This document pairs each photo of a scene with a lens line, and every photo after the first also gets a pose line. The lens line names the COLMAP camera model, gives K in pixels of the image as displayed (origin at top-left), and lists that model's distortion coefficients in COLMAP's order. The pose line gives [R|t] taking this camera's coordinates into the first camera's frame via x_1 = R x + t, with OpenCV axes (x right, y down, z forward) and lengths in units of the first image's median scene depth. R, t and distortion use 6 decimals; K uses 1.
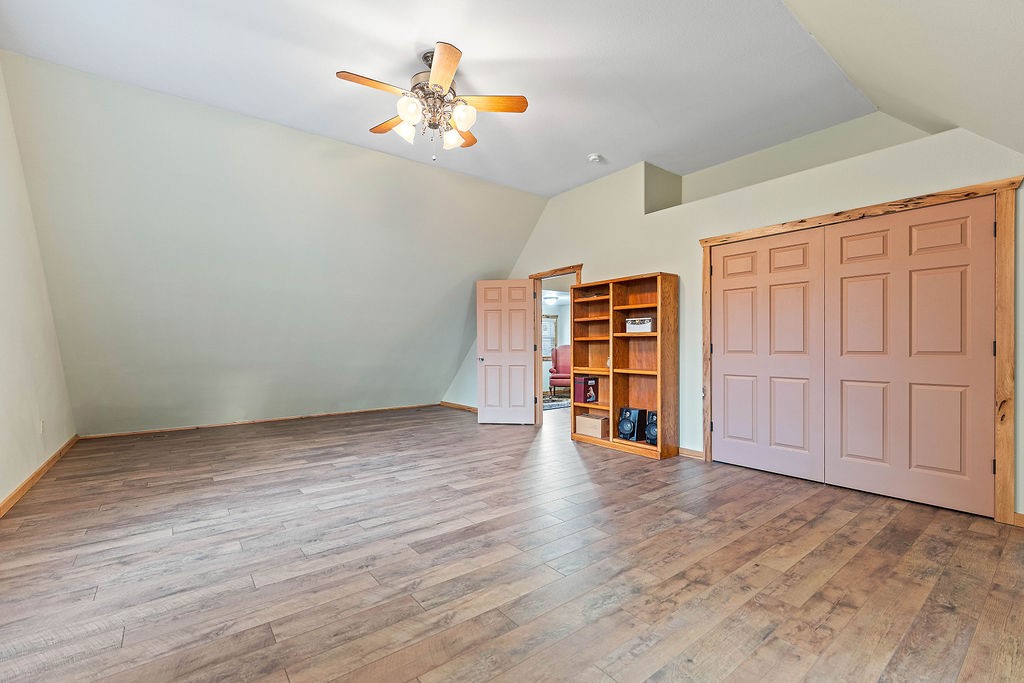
lens RADIAL K [[448.1, 0, 513.9], [0, 448.1, 346.4], [0, 0, 1]] dist [-0.000196, 0.000165]
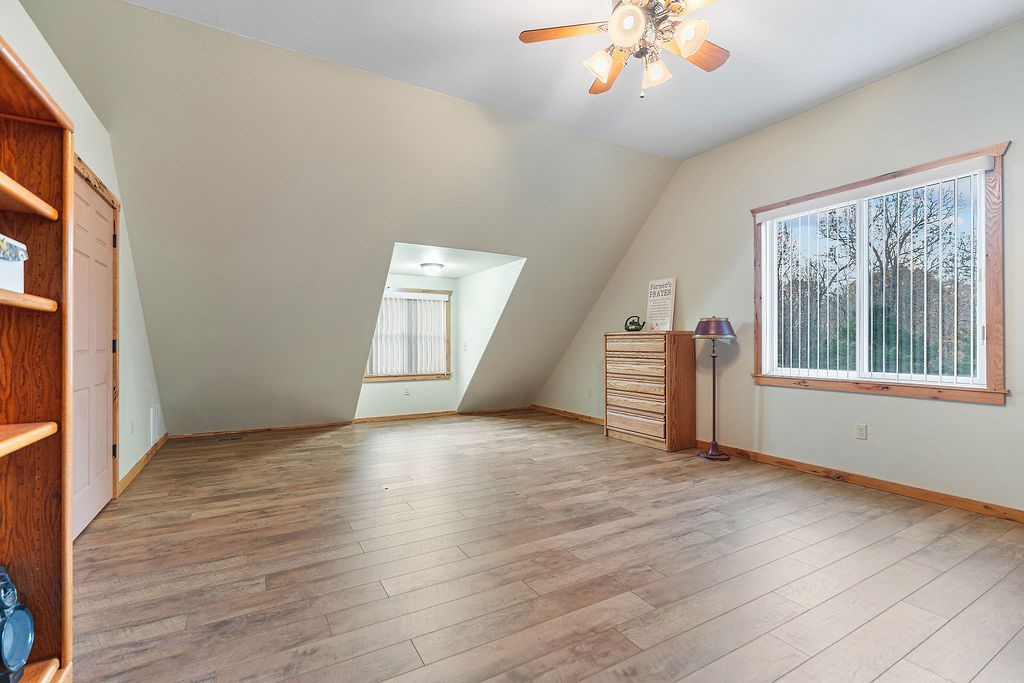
lens RADIAL K [[448.1, 0, 509.0], [0, 448.1, 345.1], [0, 0, 1]] dist [-0.000196, 0.000165]
pose [[-0.988773, 0.001718, 0.149413, -0.080804], [0.002240, 0.999992, 0.003325, 0.001418], [-0.149406, 0.003622, -0.988769, 2.156836]]
